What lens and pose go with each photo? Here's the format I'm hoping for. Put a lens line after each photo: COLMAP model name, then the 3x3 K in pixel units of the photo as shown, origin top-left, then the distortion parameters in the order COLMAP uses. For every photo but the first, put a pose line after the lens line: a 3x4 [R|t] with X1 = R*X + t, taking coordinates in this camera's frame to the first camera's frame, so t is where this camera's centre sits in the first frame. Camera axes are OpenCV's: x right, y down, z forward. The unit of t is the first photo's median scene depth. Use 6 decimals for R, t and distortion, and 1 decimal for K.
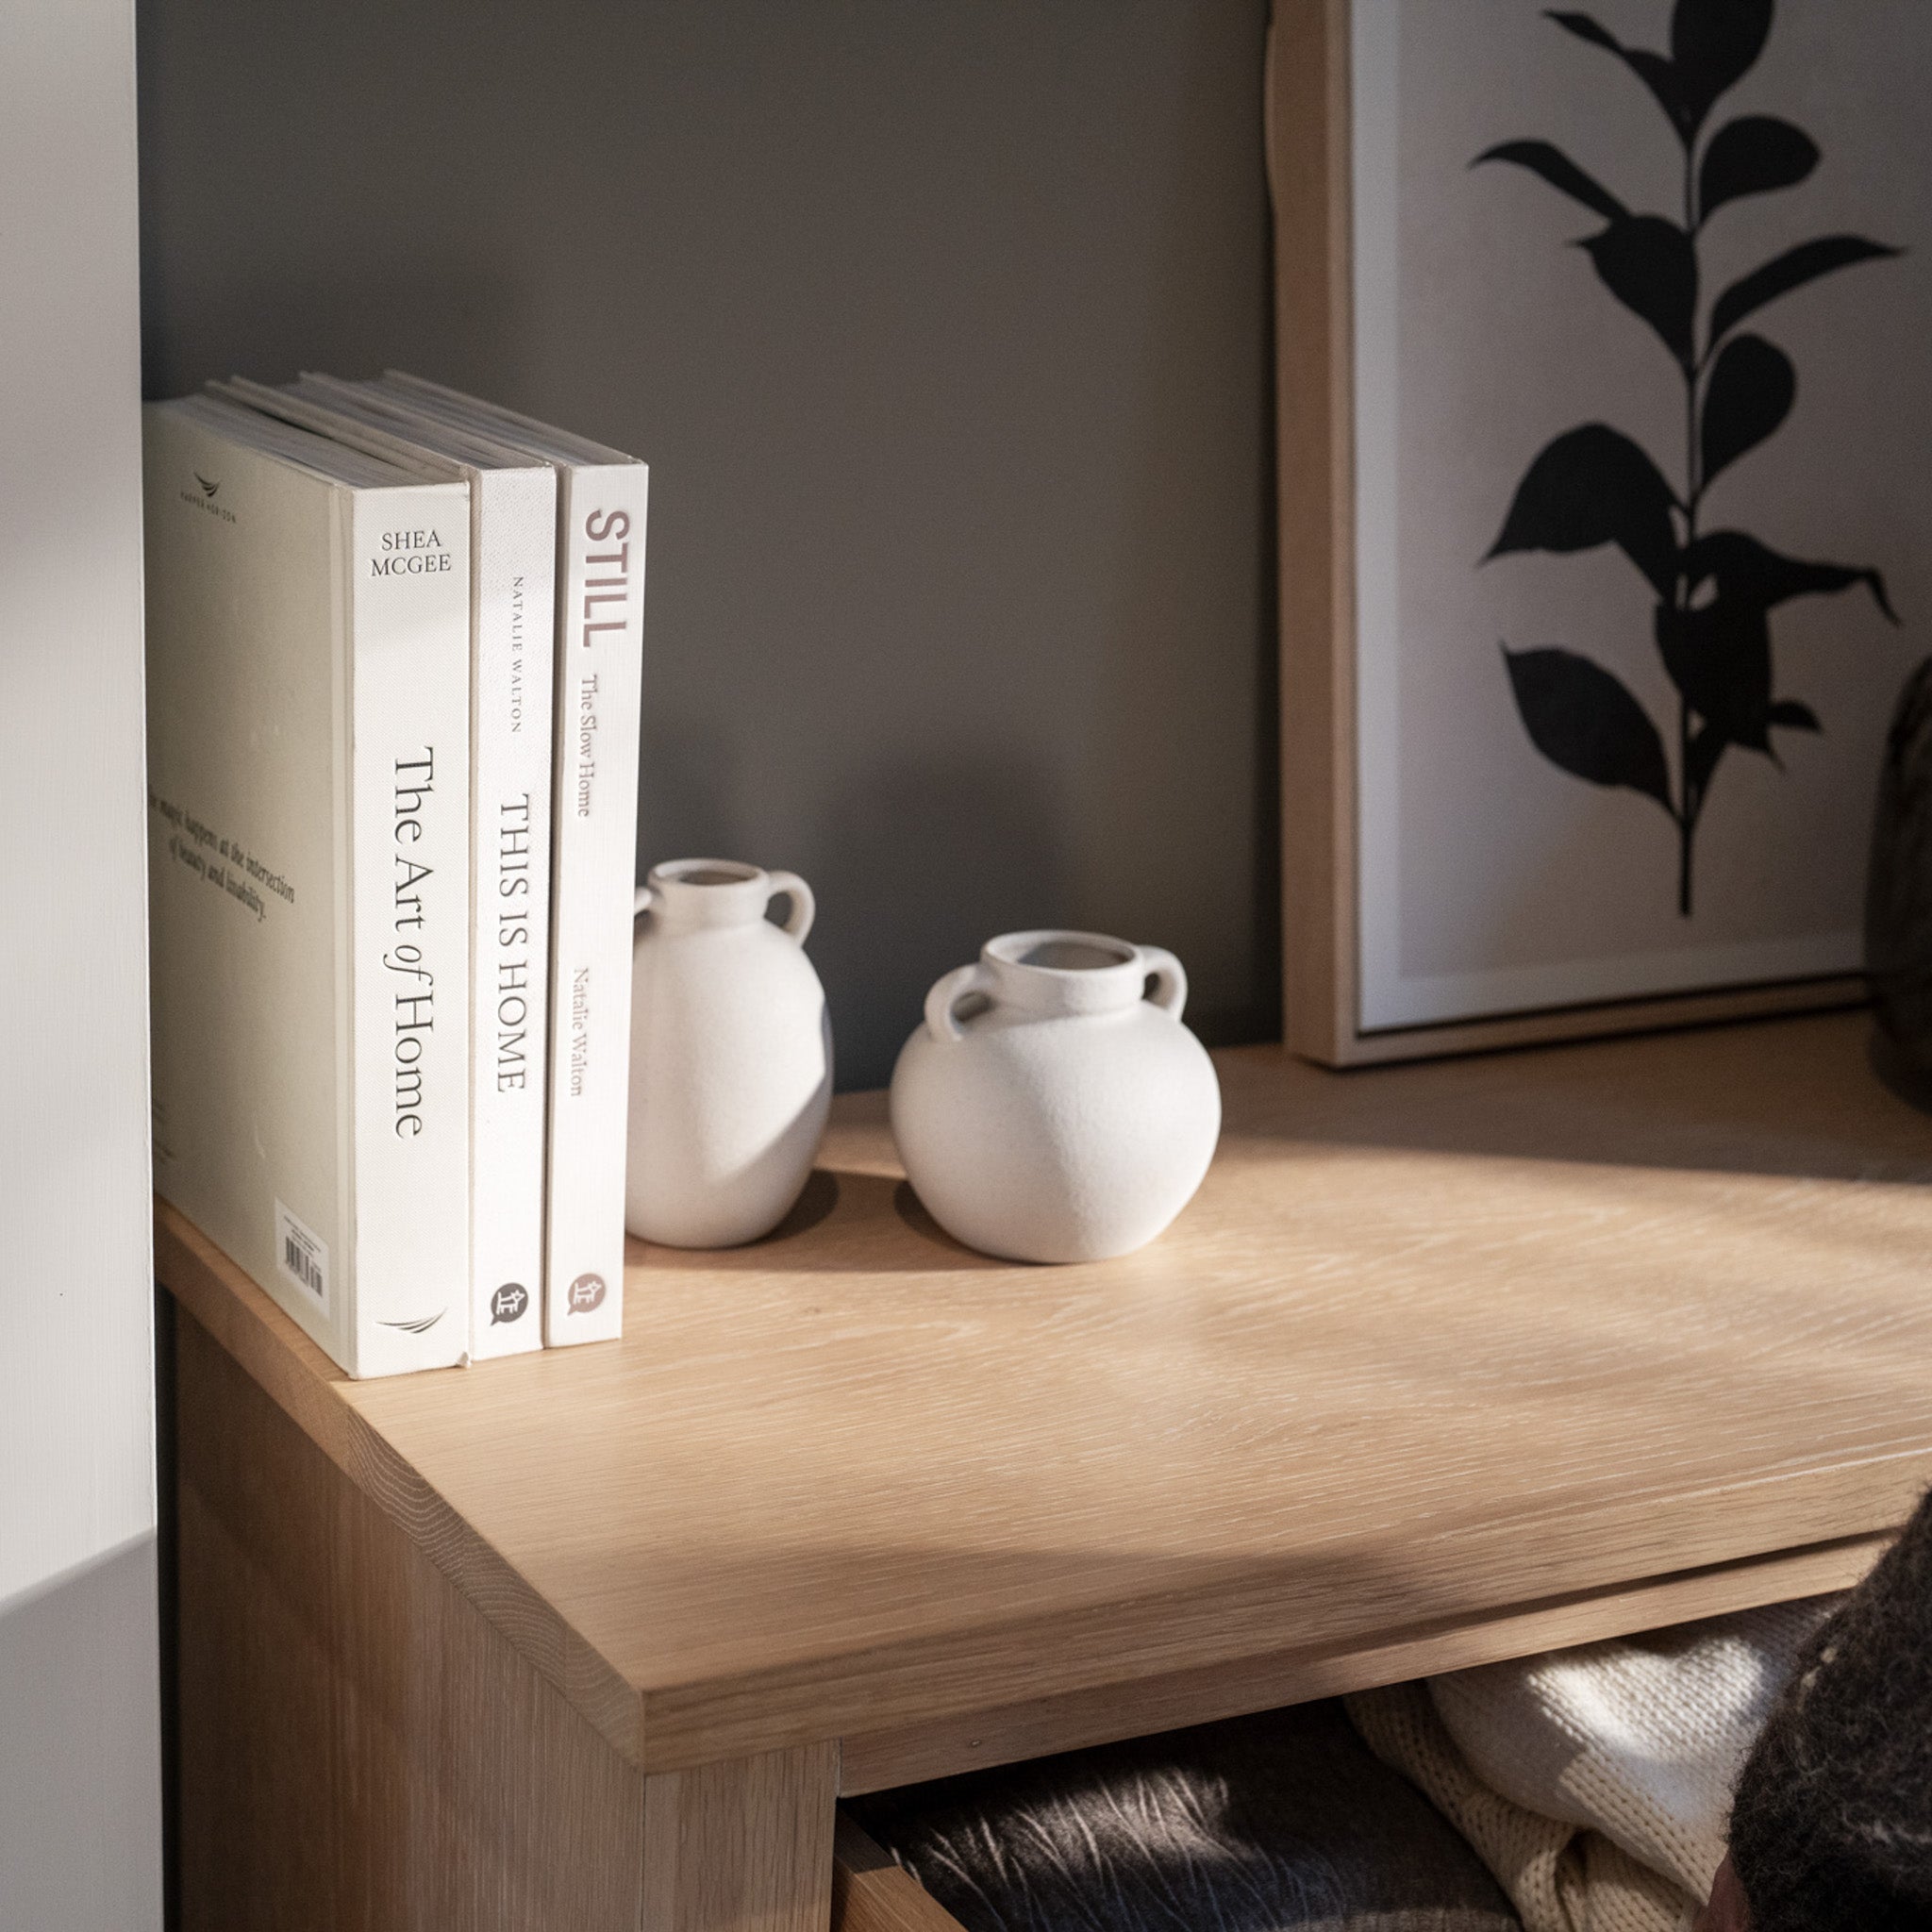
lens RADIAL K [[4033.4, 0, 803.6], [0, 4033.4, 993.0], [0, 0, 1]] dist [-0.036080, 0.000000]
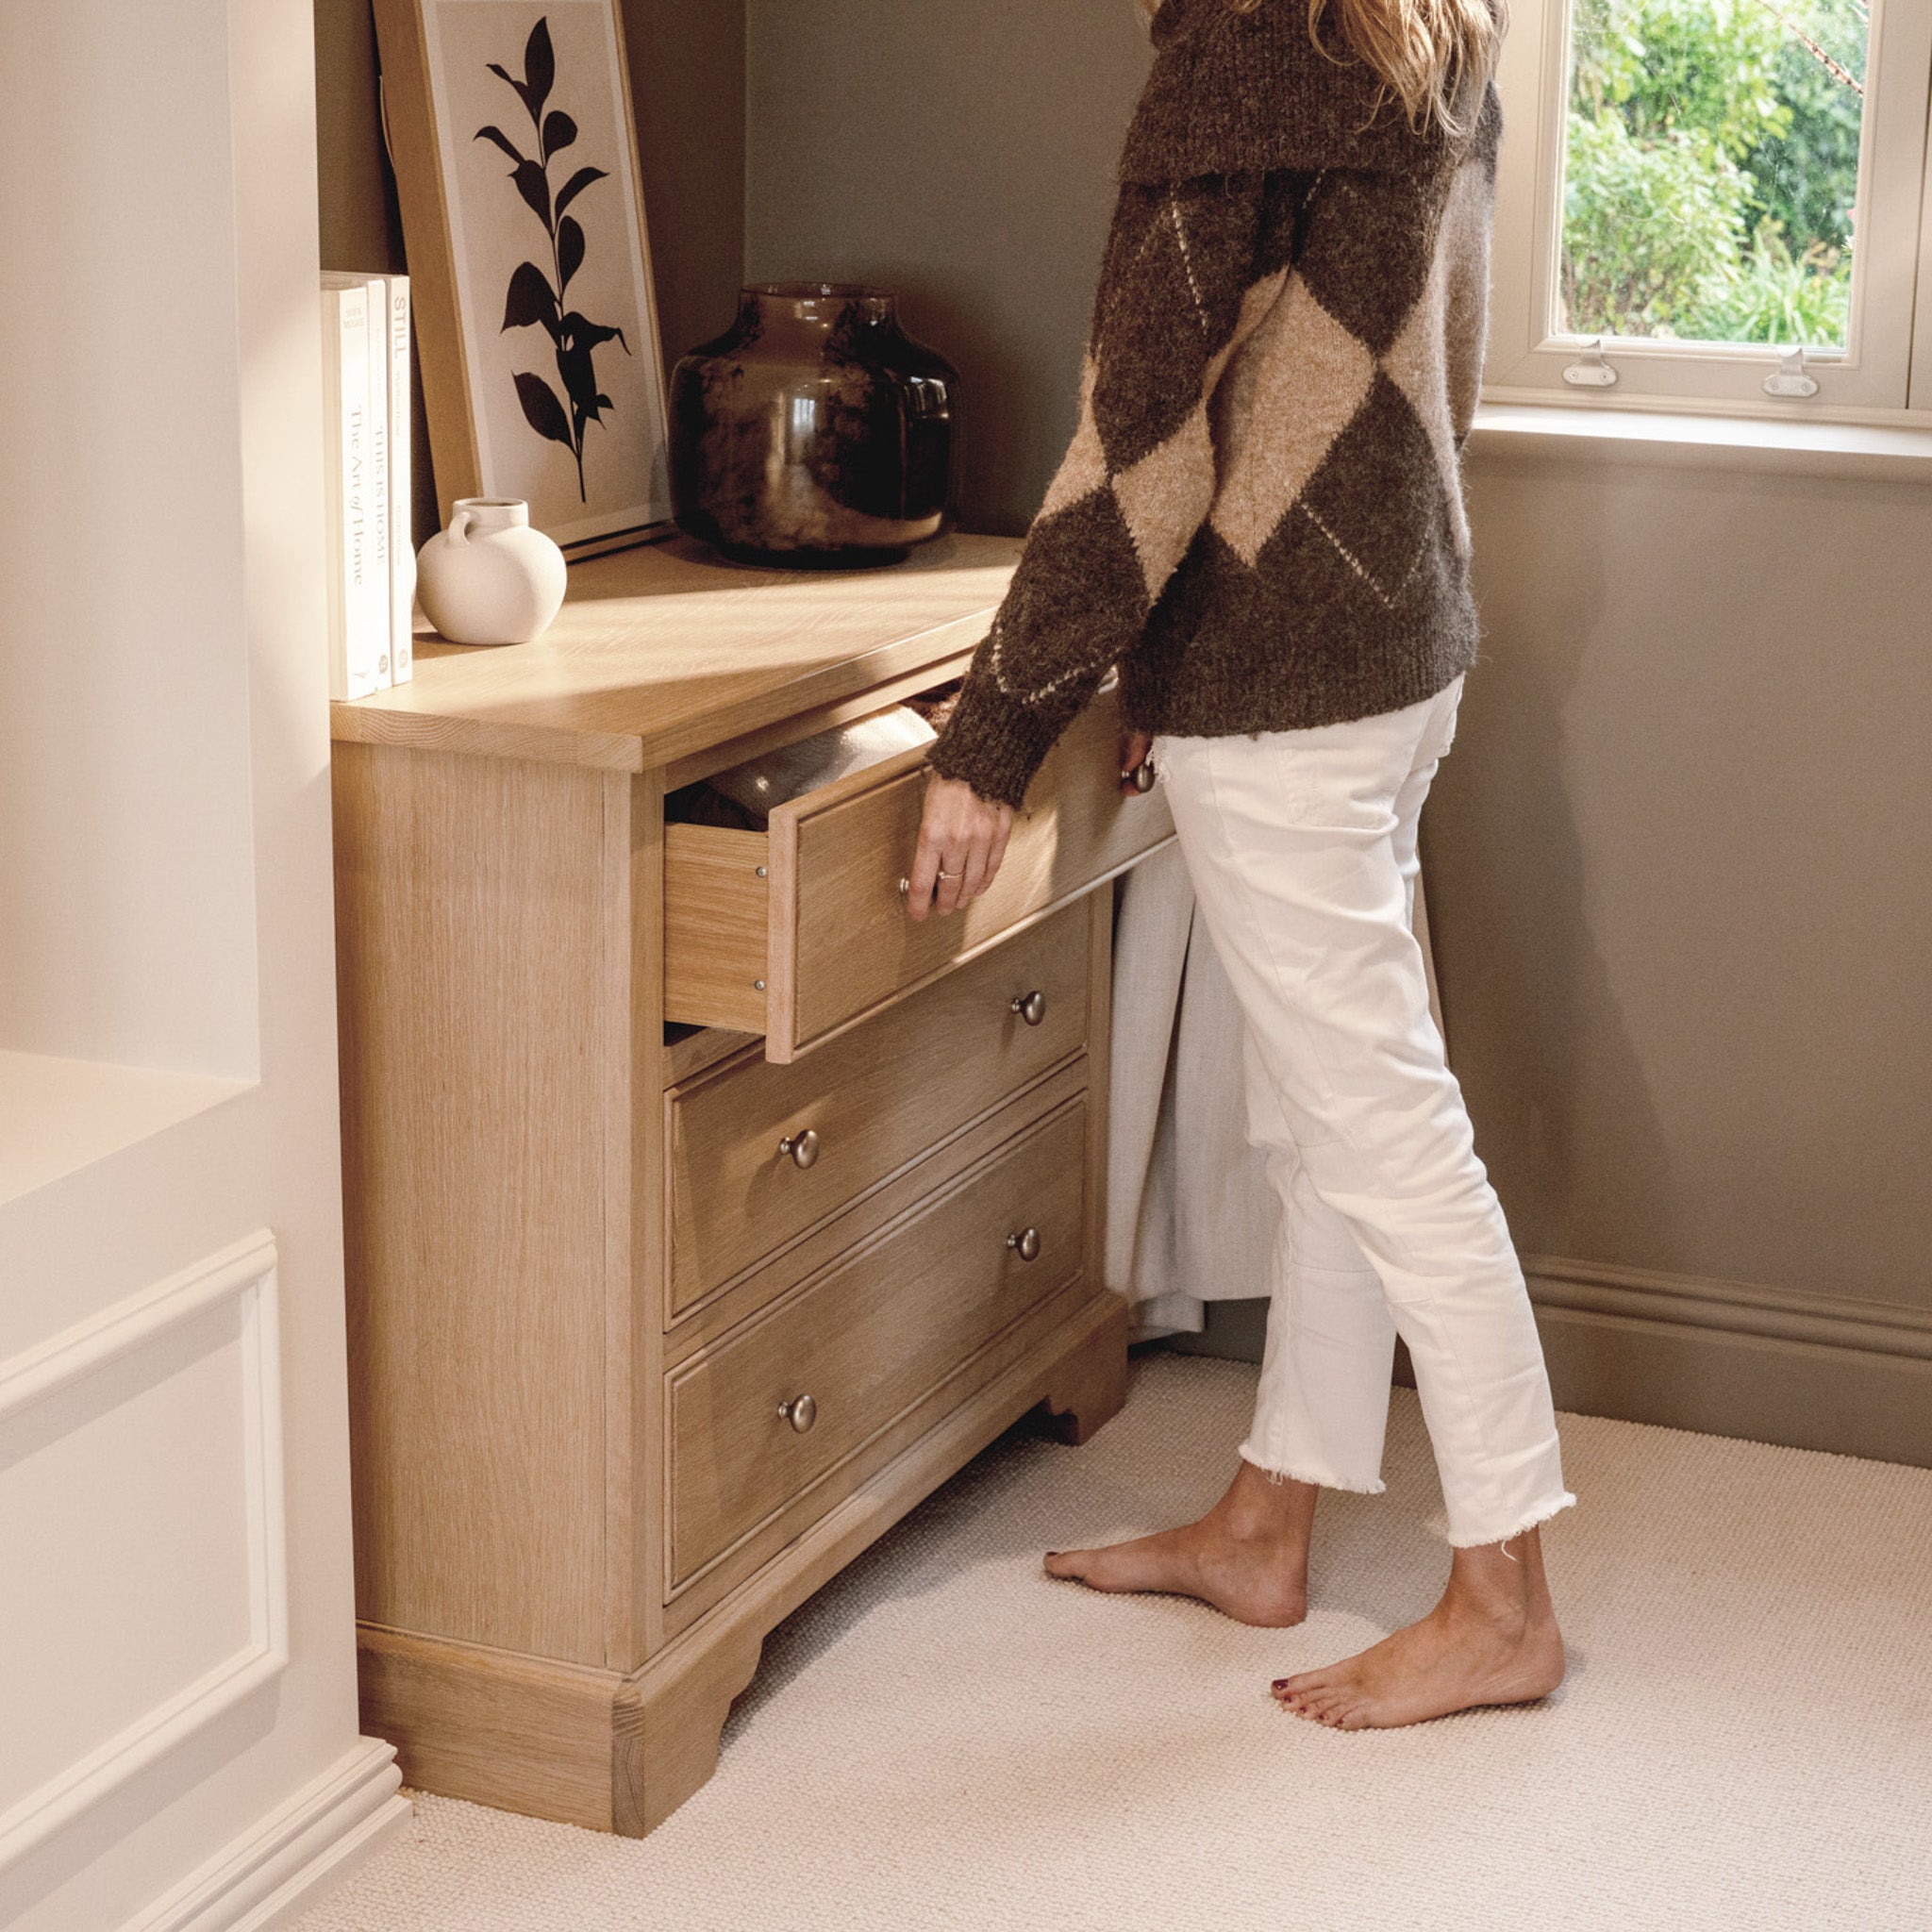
lens RADIAL K [[4033.4, 0, 967.1], [0, 4033.4, 951.6], [0, 0, 1]] dist [-0.036080, 0.000000]
pose [[0.763494, -0.176975, 0.621094, -1.142278], [0.187816, 0.980999, 0.048648, 0.171427], [-0.617902, 0.079509, 0.782225, -0.844176]]
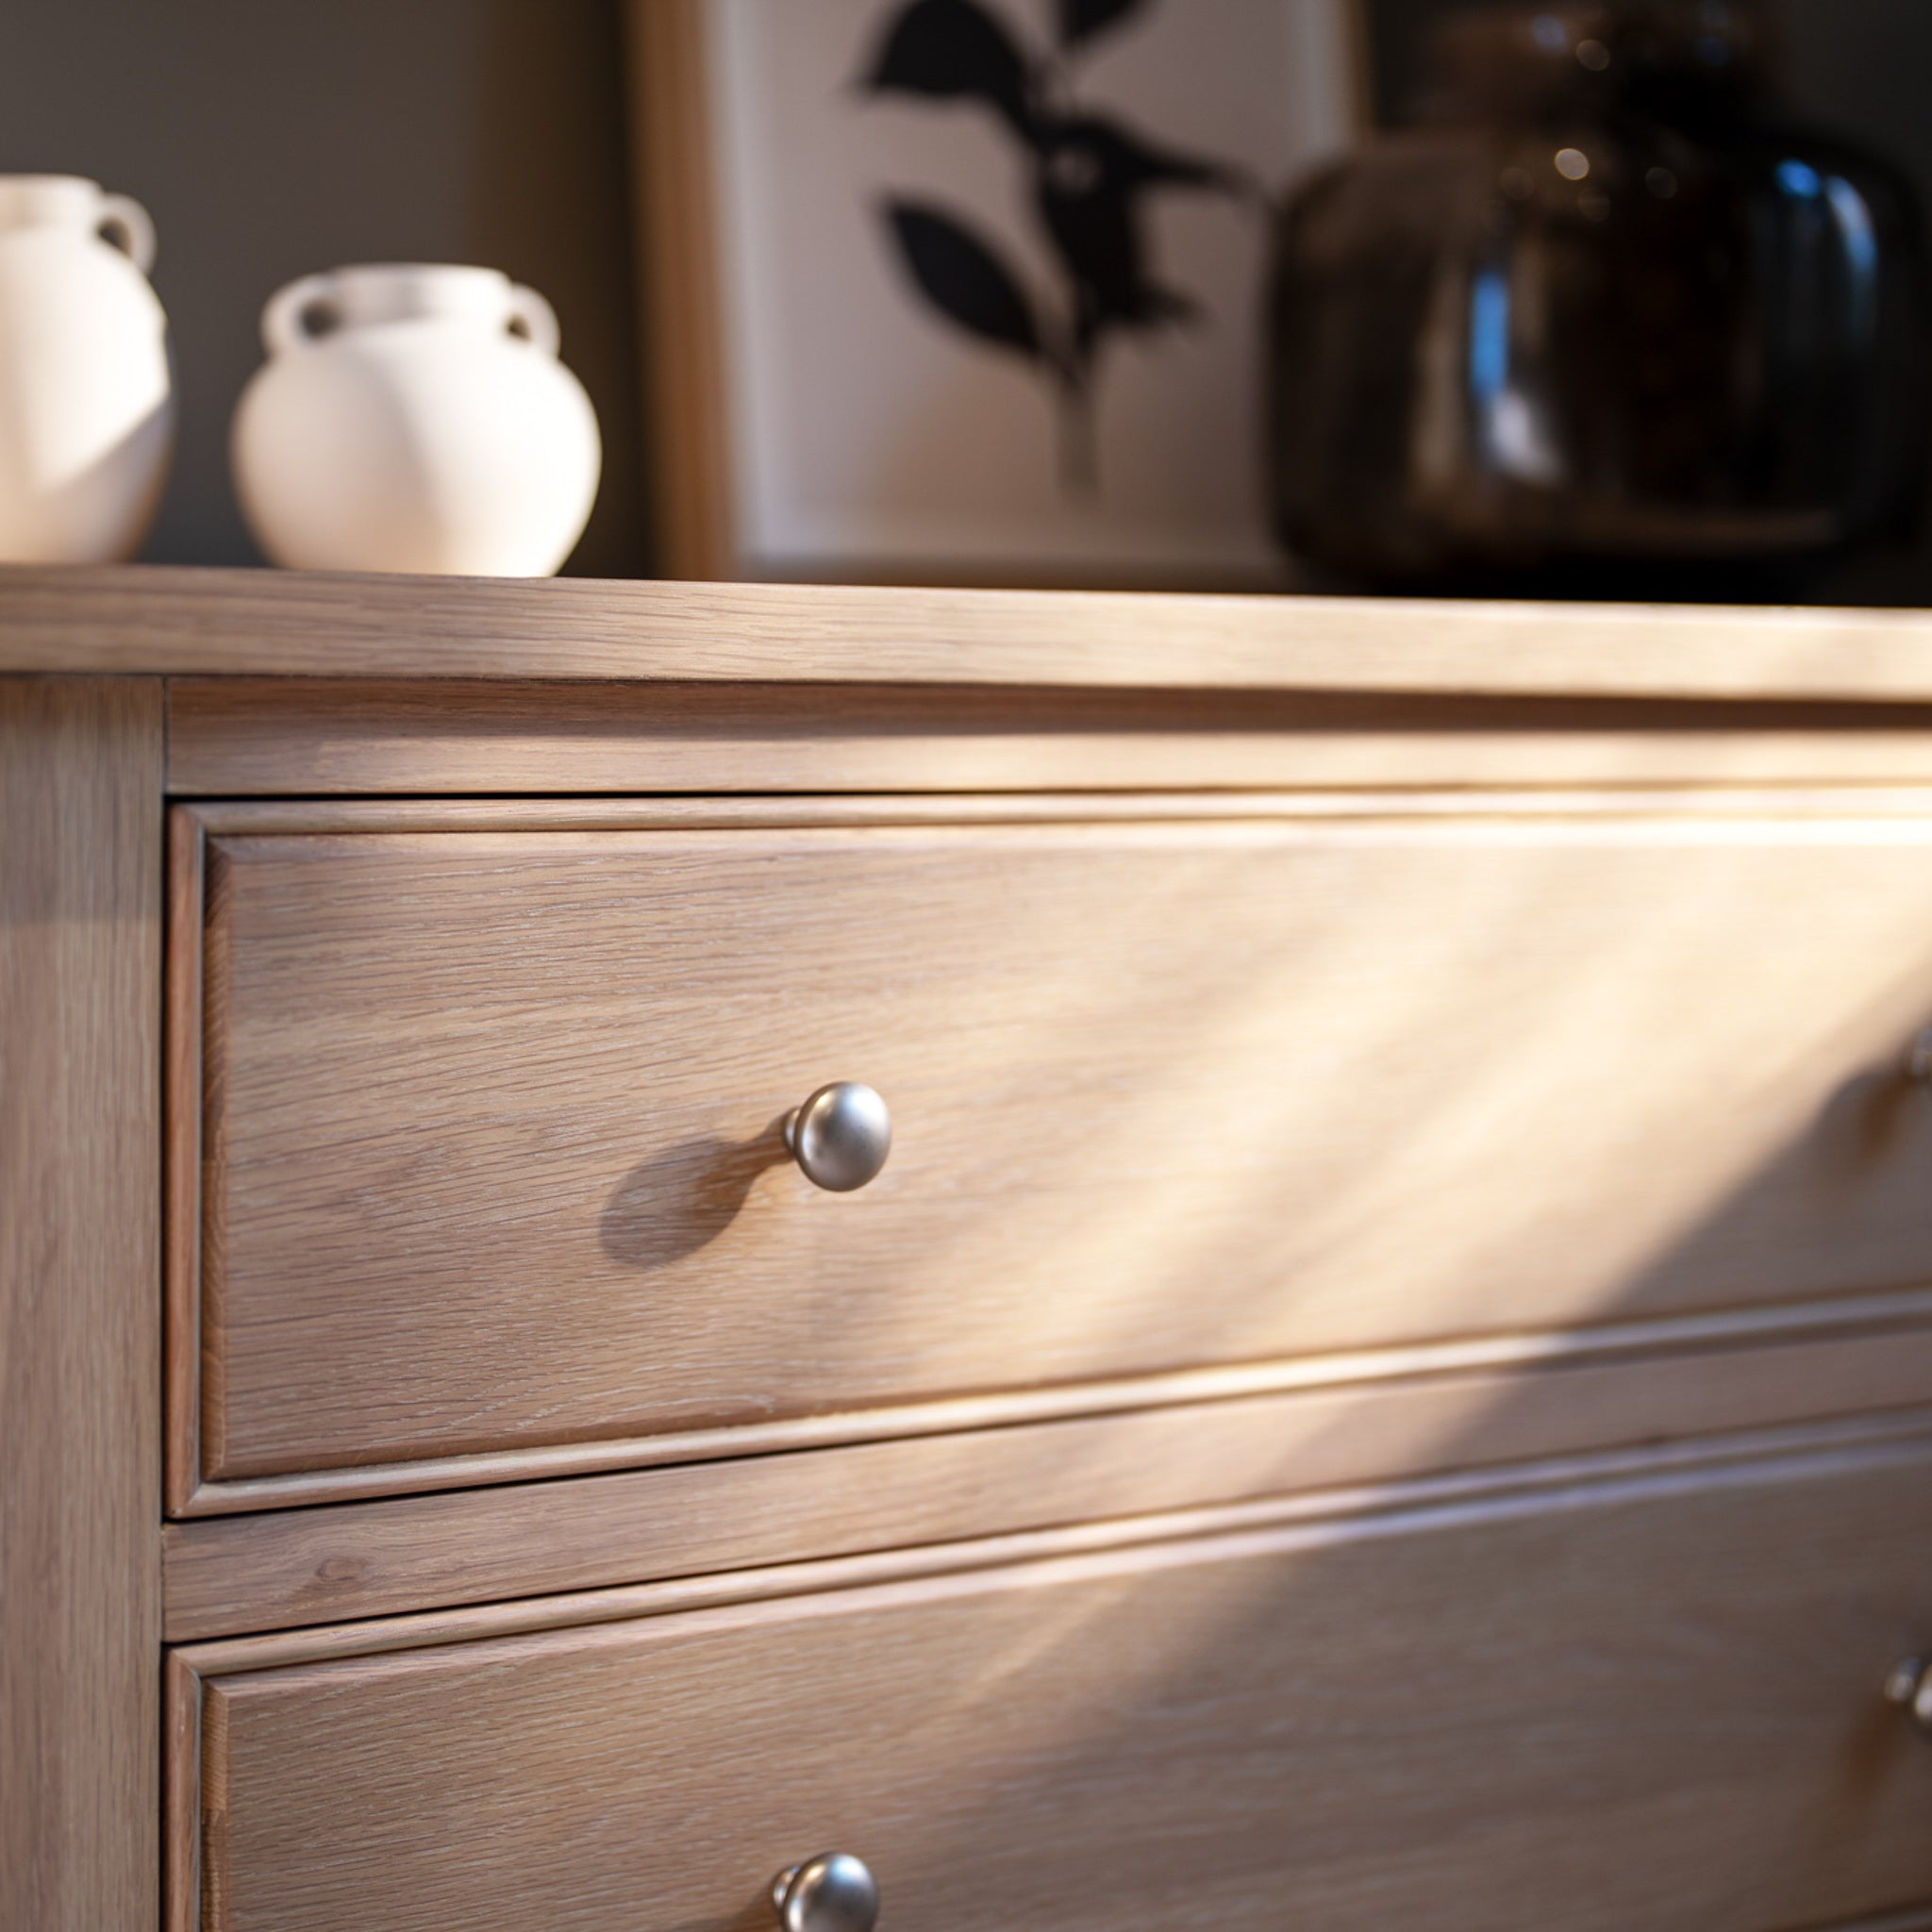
lens RADIAL K [[4033.4, 0, 712.4], [0, 4033.4, 958.6], [0, 0, 1]] dist [-0.036080, 0.000000]
pose [[0.992855, -0.029738, 0.115564, 0.019997], [0.053415, 0.976762, -0.207564, 0.347118], [-0.106706, 0.212254, 0.971371, 0.115943]]
